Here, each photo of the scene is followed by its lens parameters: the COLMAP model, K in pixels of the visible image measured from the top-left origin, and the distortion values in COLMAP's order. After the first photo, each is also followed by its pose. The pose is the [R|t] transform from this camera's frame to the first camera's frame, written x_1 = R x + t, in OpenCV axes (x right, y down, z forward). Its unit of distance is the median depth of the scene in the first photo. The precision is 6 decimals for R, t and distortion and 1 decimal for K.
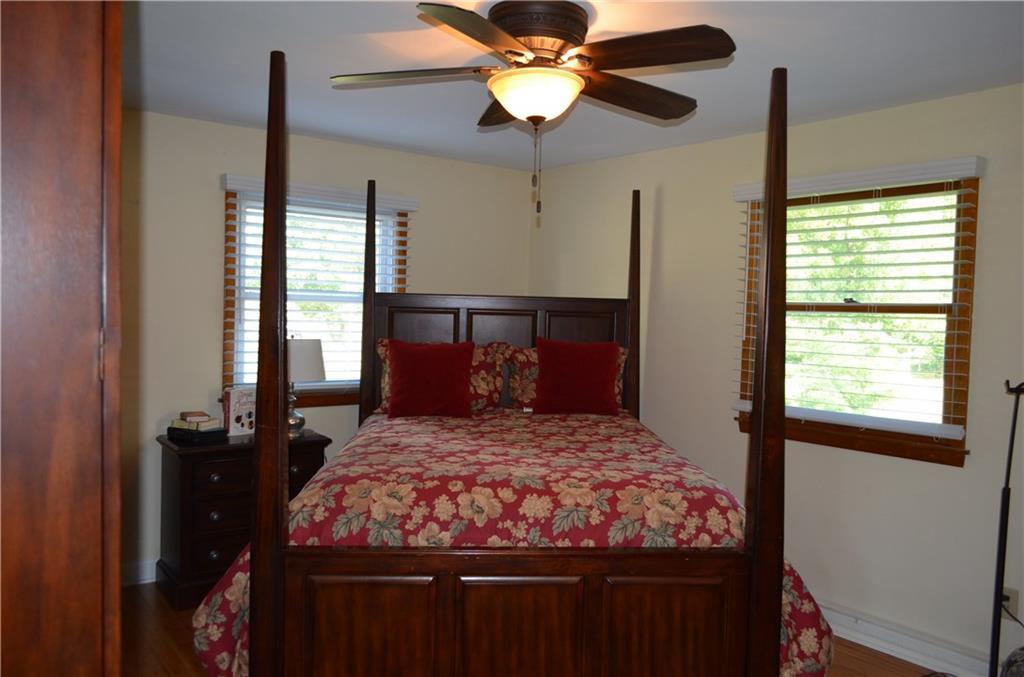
lens RADIAL K [[798.3, 0, 515.2], [0, 798.3, 346.0], [0, 0, 1]] dist [-0.025690, 0.011703]
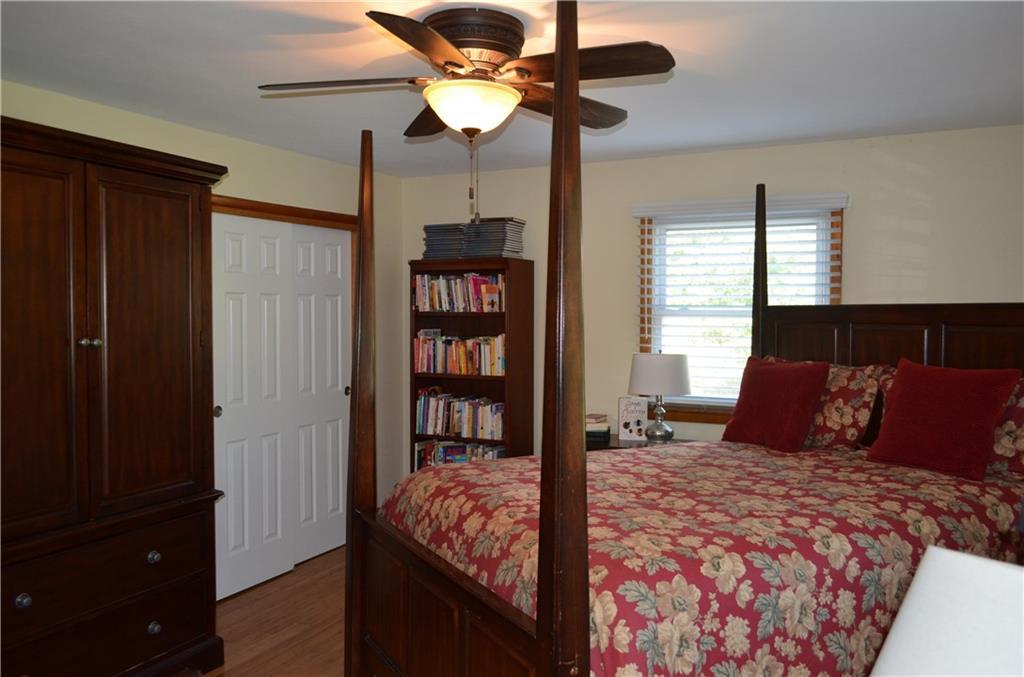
lens RADIAL K [[798.3, 0, 515.5], [0, 798.3, 332.8], [0, 0, 1]] dist [-0.025690, 0.011703]
pose [[0.428217, -0.000925, -0.903675, 0.560763], [-0.034022, 0.999274, -0.017144, -0.010882], [0.903035, 0.038086, 0.427875, 0.375512]]
